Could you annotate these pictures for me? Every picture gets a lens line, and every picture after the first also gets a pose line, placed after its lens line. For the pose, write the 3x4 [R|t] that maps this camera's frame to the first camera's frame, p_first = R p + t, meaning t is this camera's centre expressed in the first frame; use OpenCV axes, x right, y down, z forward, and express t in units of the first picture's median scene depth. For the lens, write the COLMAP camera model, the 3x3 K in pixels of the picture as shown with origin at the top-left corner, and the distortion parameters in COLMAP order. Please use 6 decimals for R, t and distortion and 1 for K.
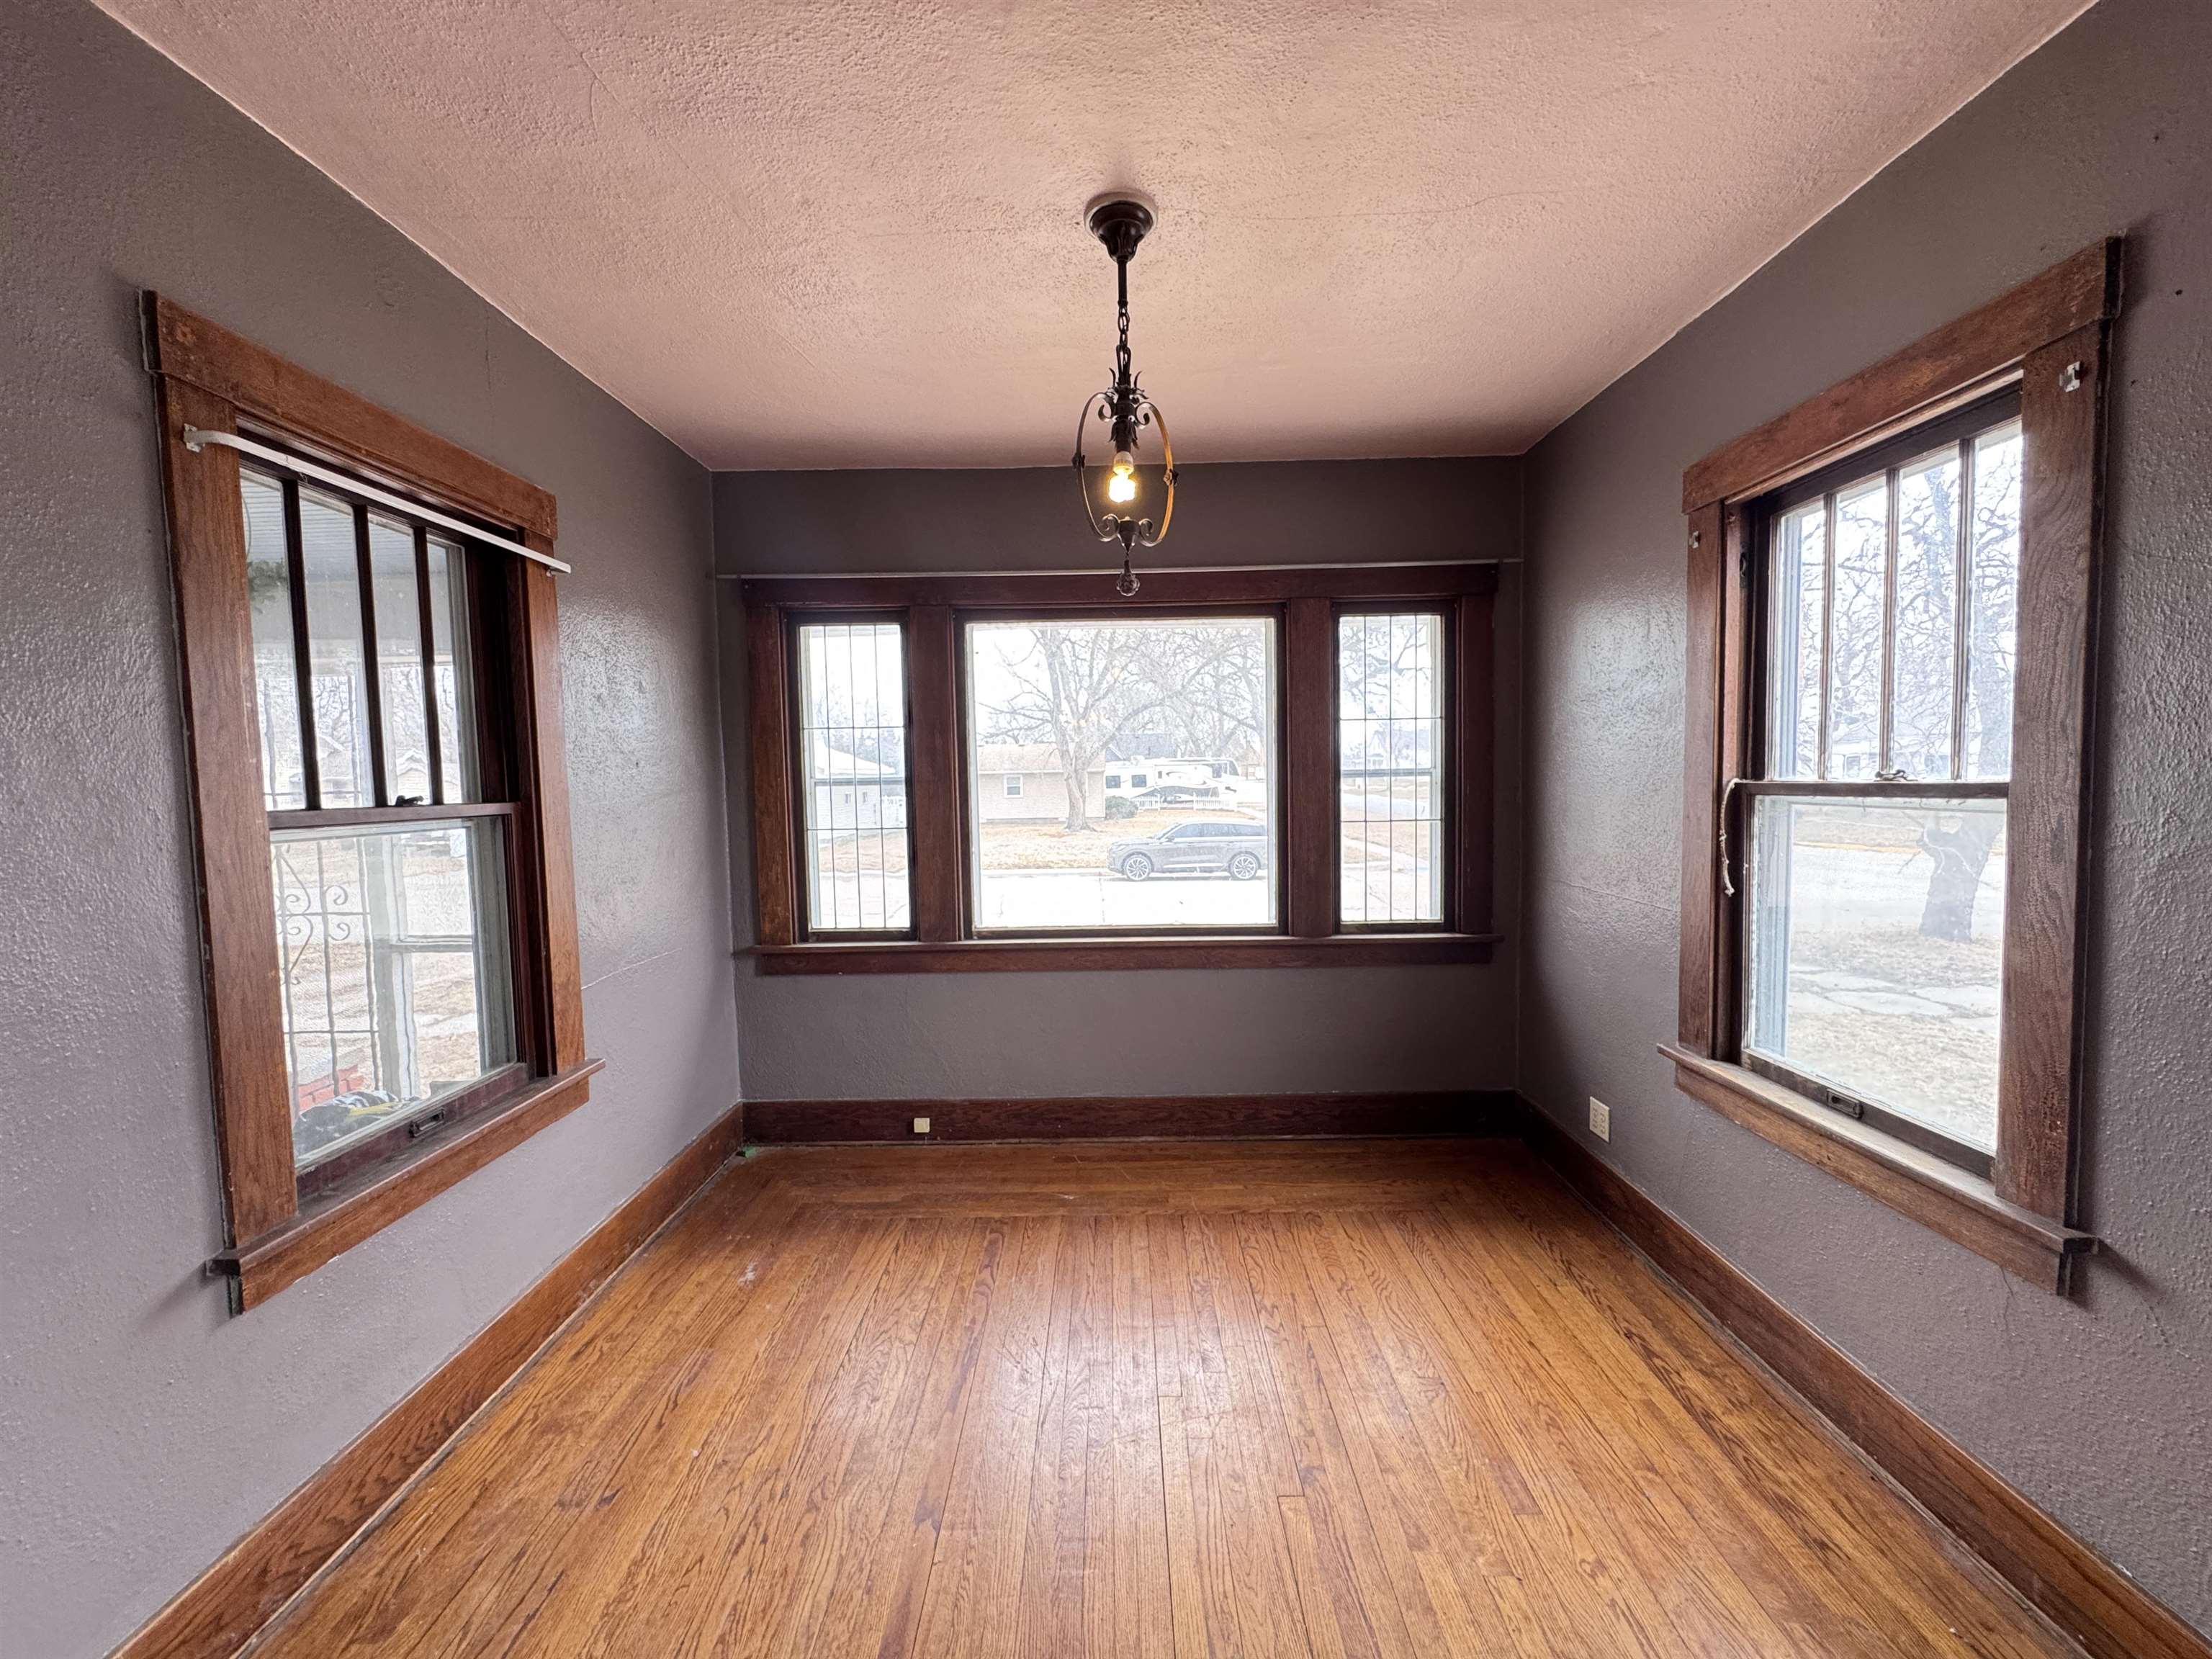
lens RADIAL K [[886.7, 0, 1106.0], [0, 886.7, 829.5], [0, 0, 1]] dist [-0.005158, 0.000601]
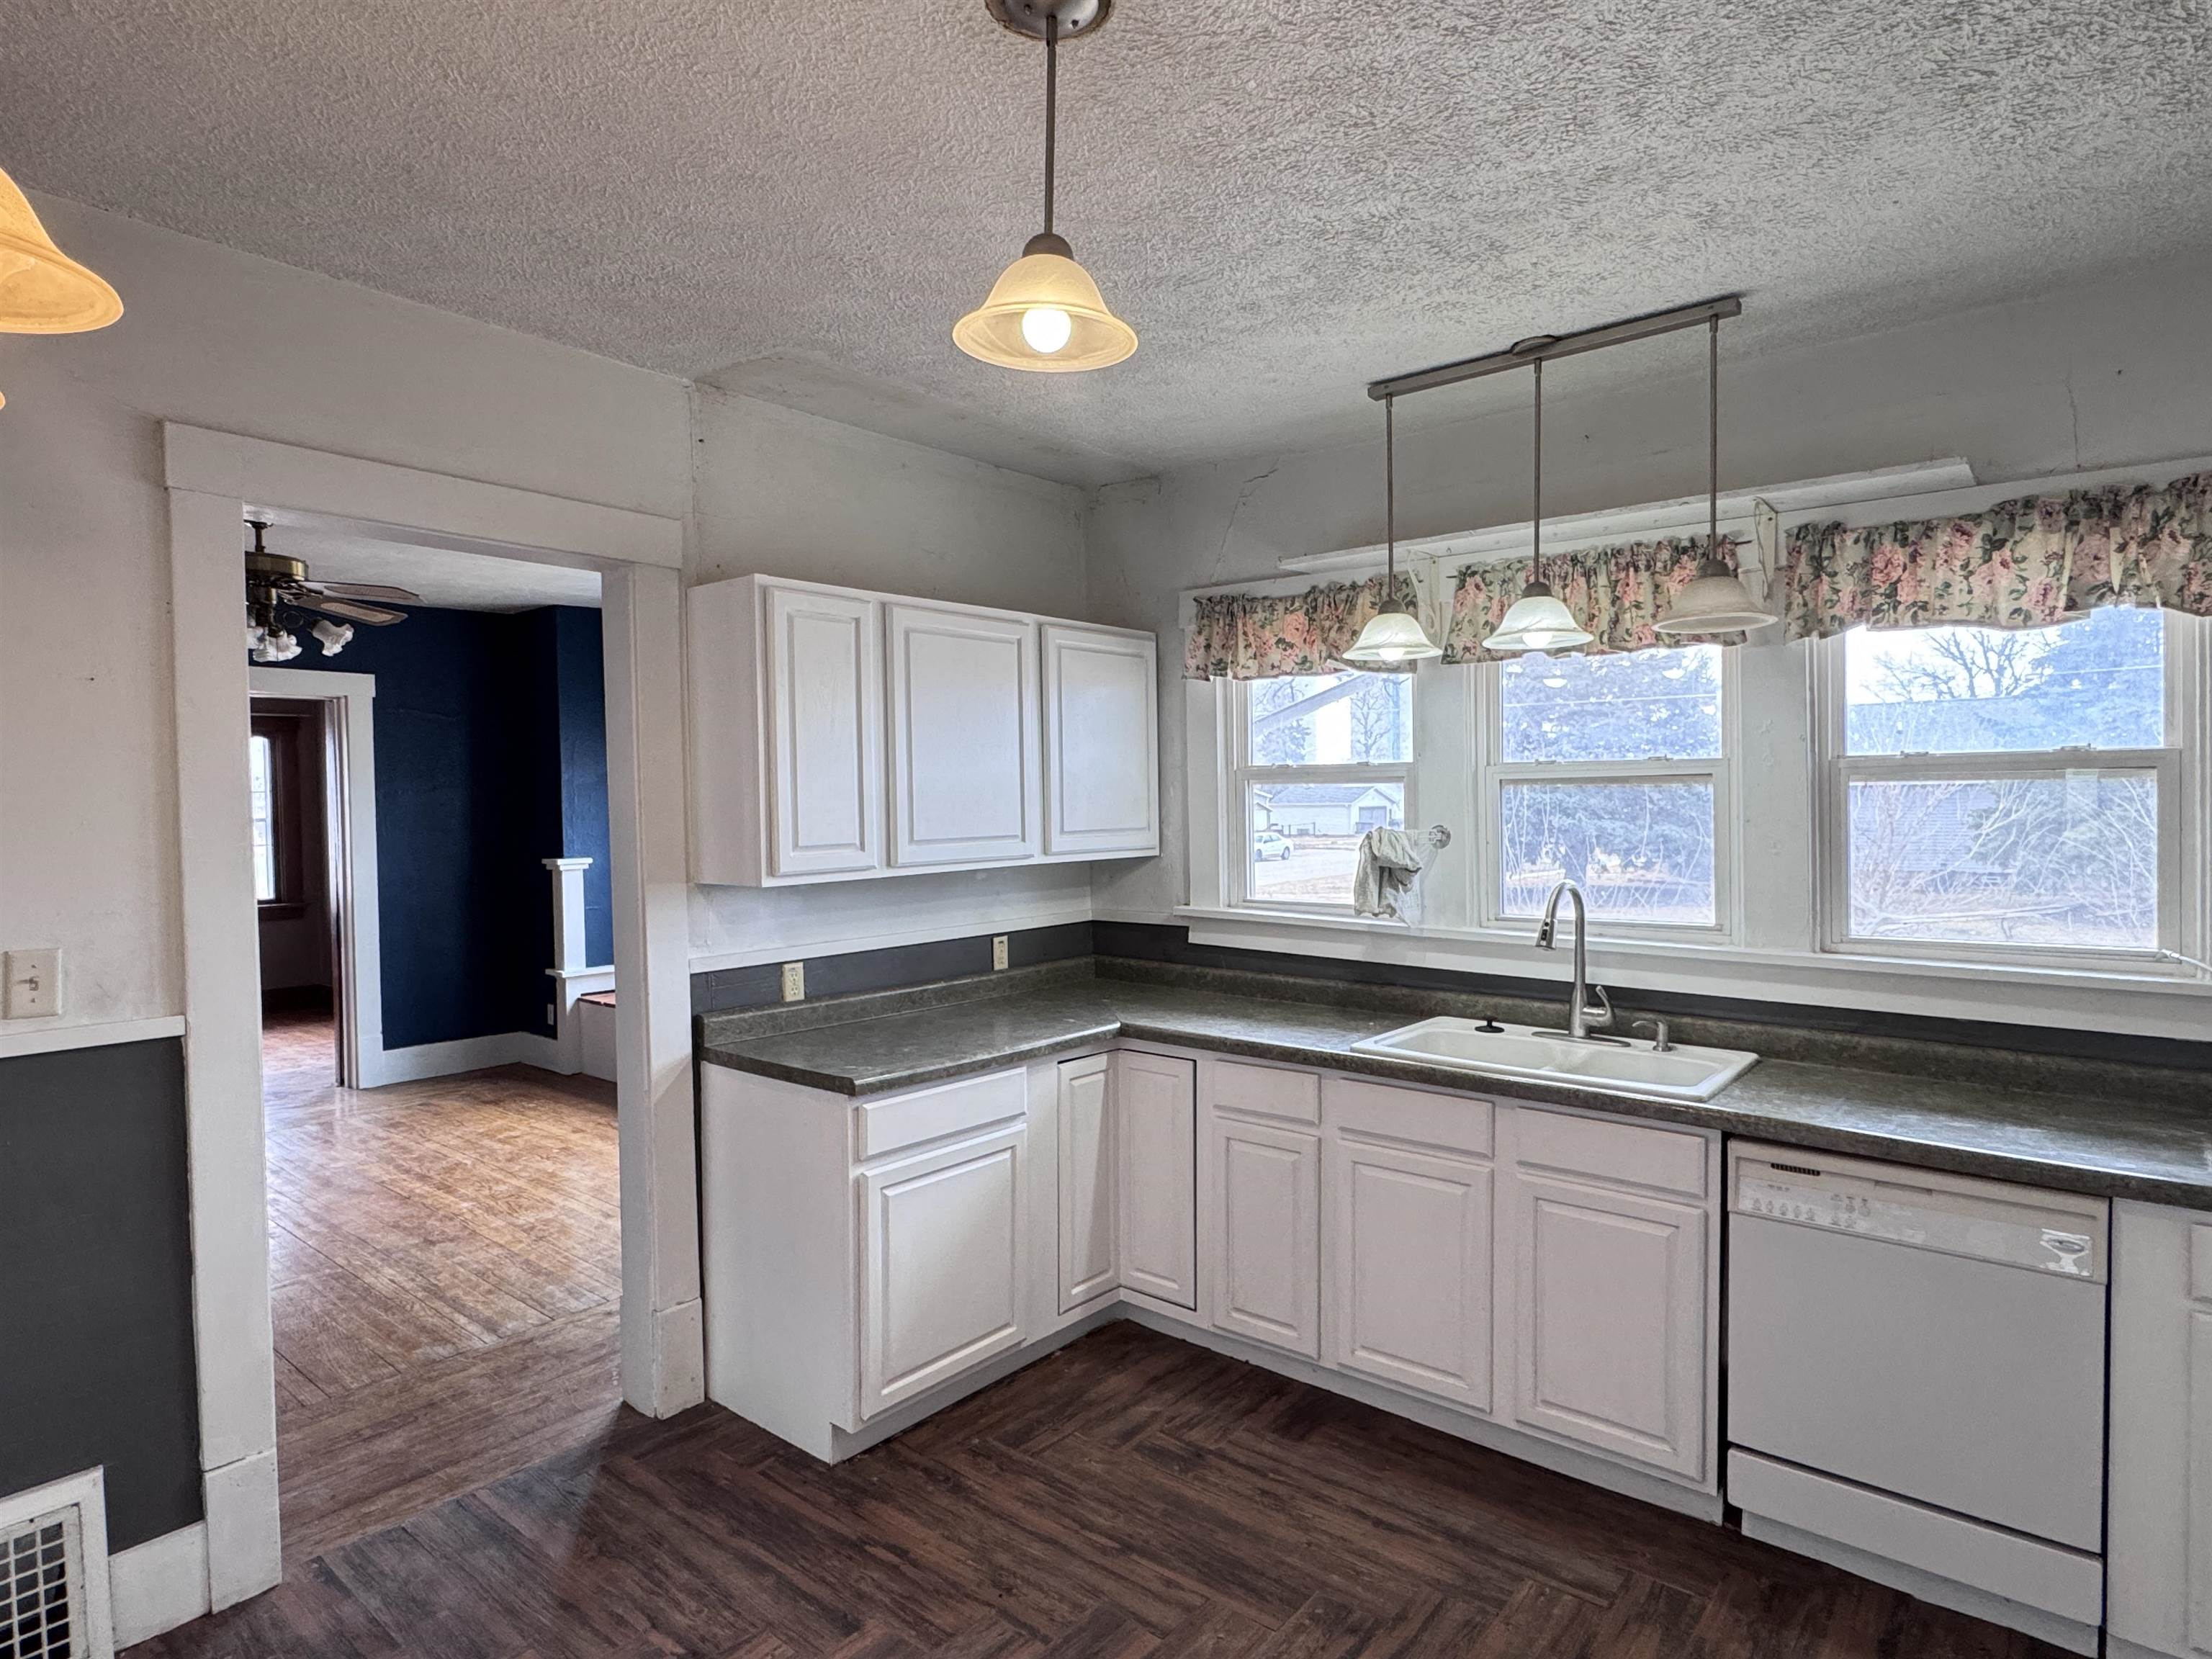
lens RADIAL K [[1225.8, 0, 1099.2], [0, 1225.8, 837.5], [0, 0, 1]] dist [0.004058, 0.001084]
pose [[0.636250, -0.012779, 0.771377, -0.891867], [0.052439, 0.998267, -0.026715, 0.232528], [-0.769699, 0.057448, 0.635817, -3.494236]]
